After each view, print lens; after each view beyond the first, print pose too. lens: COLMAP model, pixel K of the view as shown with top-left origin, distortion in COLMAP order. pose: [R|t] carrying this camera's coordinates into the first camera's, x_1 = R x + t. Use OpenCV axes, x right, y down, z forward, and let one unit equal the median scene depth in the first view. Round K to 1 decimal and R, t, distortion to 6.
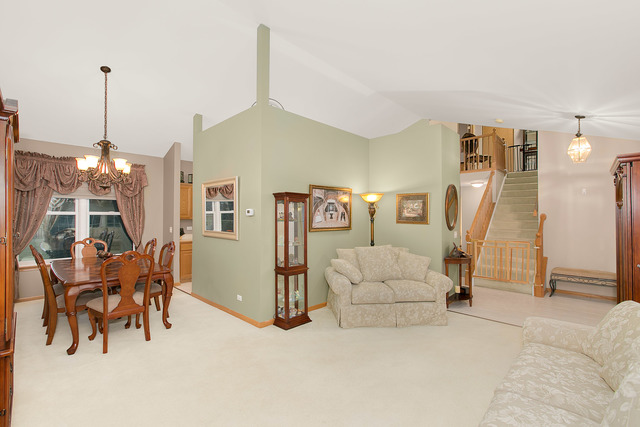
lens RADIAL K [[287.6, 0, 316.9], [0, 287.6, 216.2], [0, 0, 1]] dist [0.005034, -0.000605]
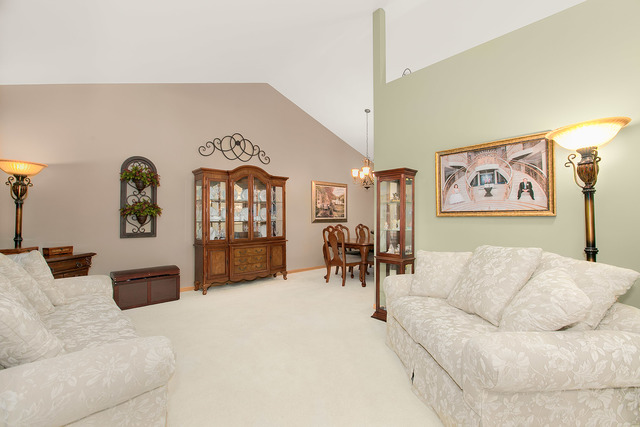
lens RADIAL K [[287.6, 0, 318.4], [0, 287.6, 214.0], [0, 0, 1]] dist [0.005034, -0.000605]
pose [[-0.066342, -0.016020, -0.997668, 0.679482], [0.007113, 0.999838, -0.016528, 0.053291], [0.997772, -0.008193, -0.066217, 0.704543]]
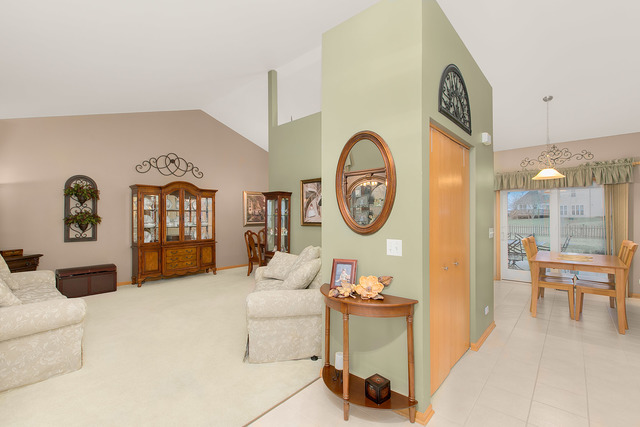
lens RADIAL K [[290.6, 0, 321.8], [0, 290.6, 215.1], [0, 0, 1]] dist [0.000580, -0.000616]
pose [[0.035096, -0.008329, -0.999349, 0.969842], [0.007947, 0.999936, -0.008055, 0.022436], [0.999352, -0.007659, 0.035160, 0.973703]]
